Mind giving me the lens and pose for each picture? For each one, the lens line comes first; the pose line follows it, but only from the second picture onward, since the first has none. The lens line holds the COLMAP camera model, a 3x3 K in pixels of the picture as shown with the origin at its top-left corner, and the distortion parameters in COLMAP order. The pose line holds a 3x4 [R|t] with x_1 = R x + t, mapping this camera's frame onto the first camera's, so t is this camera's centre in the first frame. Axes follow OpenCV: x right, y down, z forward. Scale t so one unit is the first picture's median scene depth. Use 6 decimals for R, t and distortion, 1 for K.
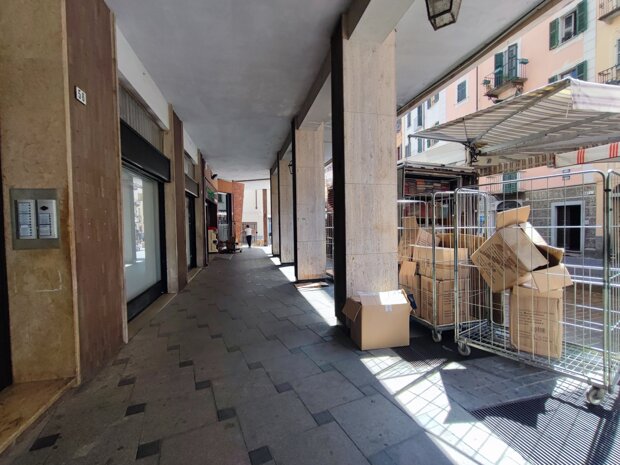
lens RADIAL K [[280.2, 0, 310.5], [0, 280.2, 232.2], [0, 0, 1]] dist [-0.004133, 0.001337]
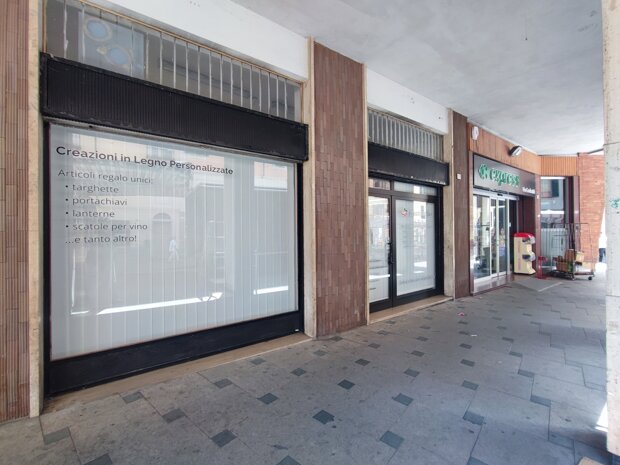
lens RADIAL K [[280.2, 0, 311.2], [0, 280.2, 232.2], [0, 0, 1]] dist [-0.004133, 0.001337]
pose [[0.399028, 0.005782, -0.916921, 0.035534], [-0.025351, 0.999667, -0.004729, -0.005484], [0.916588, 0.025131, 0.399042, 0.312175]]
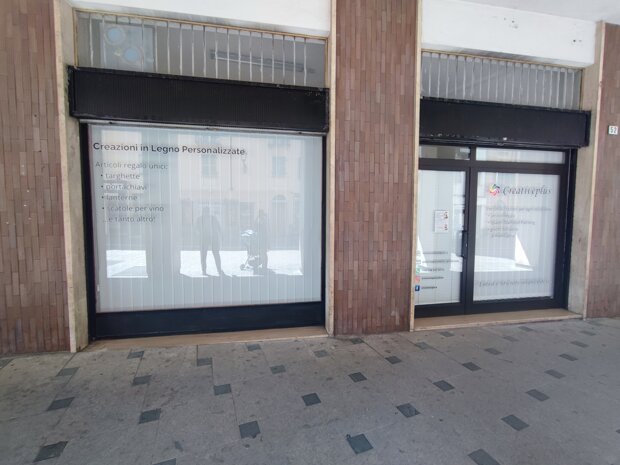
lens RADIAL K [[280.2, 0, 309.3], [0, 280.2, 231.3], [0, 0, 1]] dist [-0.004133, 0.001337]
pose [[-0.046272, 0.075585, -0.996065, 0.023386], [-0.037203, 0.996311, 0.077331, -0.010800], [0.998236, 0.040635, -0.043290, 0.409287]]
